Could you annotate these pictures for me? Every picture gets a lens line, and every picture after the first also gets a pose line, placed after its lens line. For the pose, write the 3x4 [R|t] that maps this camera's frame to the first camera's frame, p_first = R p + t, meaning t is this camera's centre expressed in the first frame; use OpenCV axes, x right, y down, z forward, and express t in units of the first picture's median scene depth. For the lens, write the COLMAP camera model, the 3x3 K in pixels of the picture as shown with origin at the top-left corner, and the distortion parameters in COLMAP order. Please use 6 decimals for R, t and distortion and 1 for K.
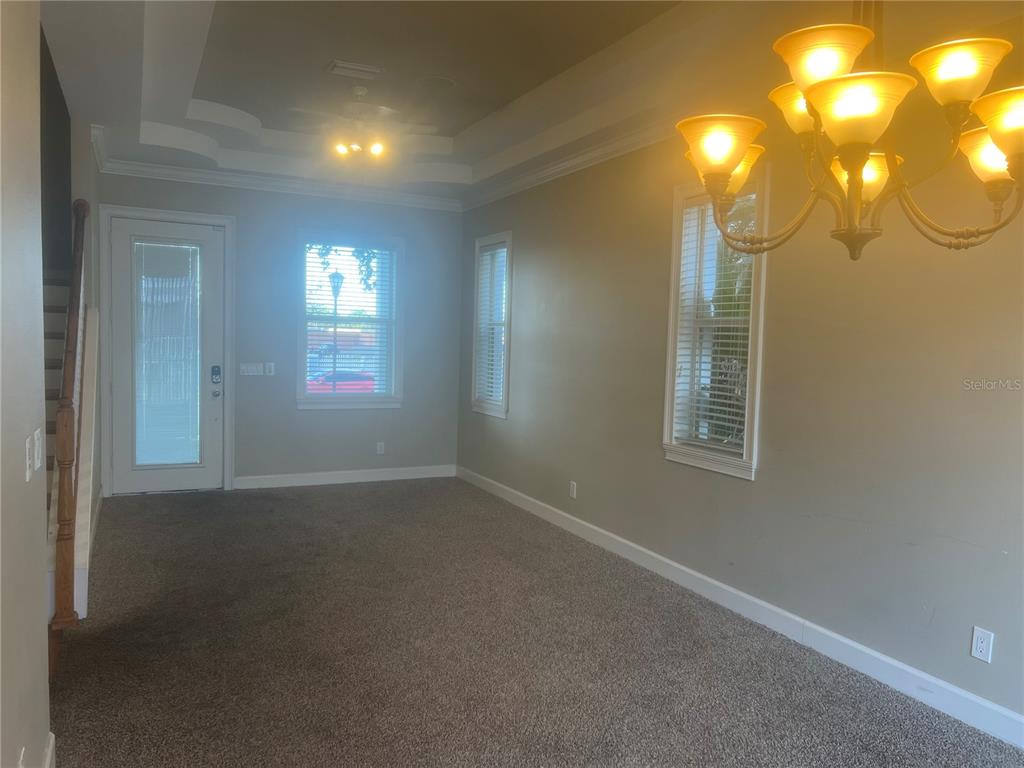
lens RADIAL K [[774.9, 0, 513.6], [0, 774.9, 383.3], [0, 0, 1]] dist [0.031028, -0.016016]
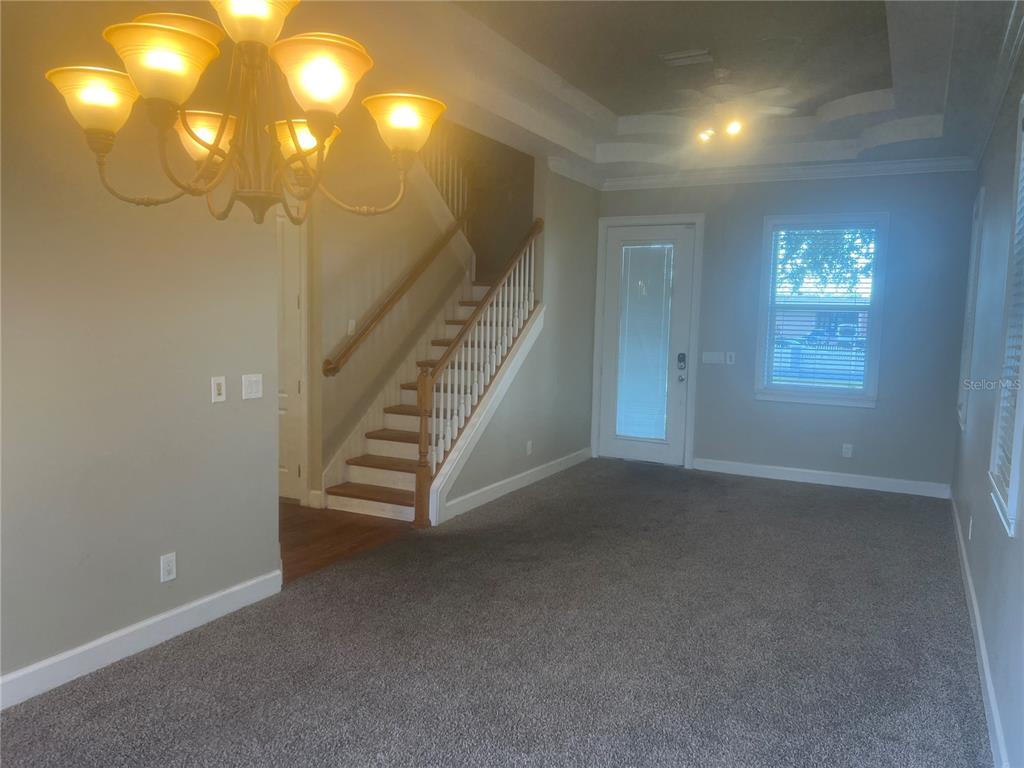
lens RADIAL K [[774.9, 0, 513.9], [0, 774.9, 384.1], [0, 0, 1]] dist [0.031028, -0.016016]
pose [[0.598799, 0.057099, -0.798861, 0.351990], [-0.054391, 0.998052, 0.030567, 0.000259], [0.799050, 0.025147, 0.600738, 0.163698]]
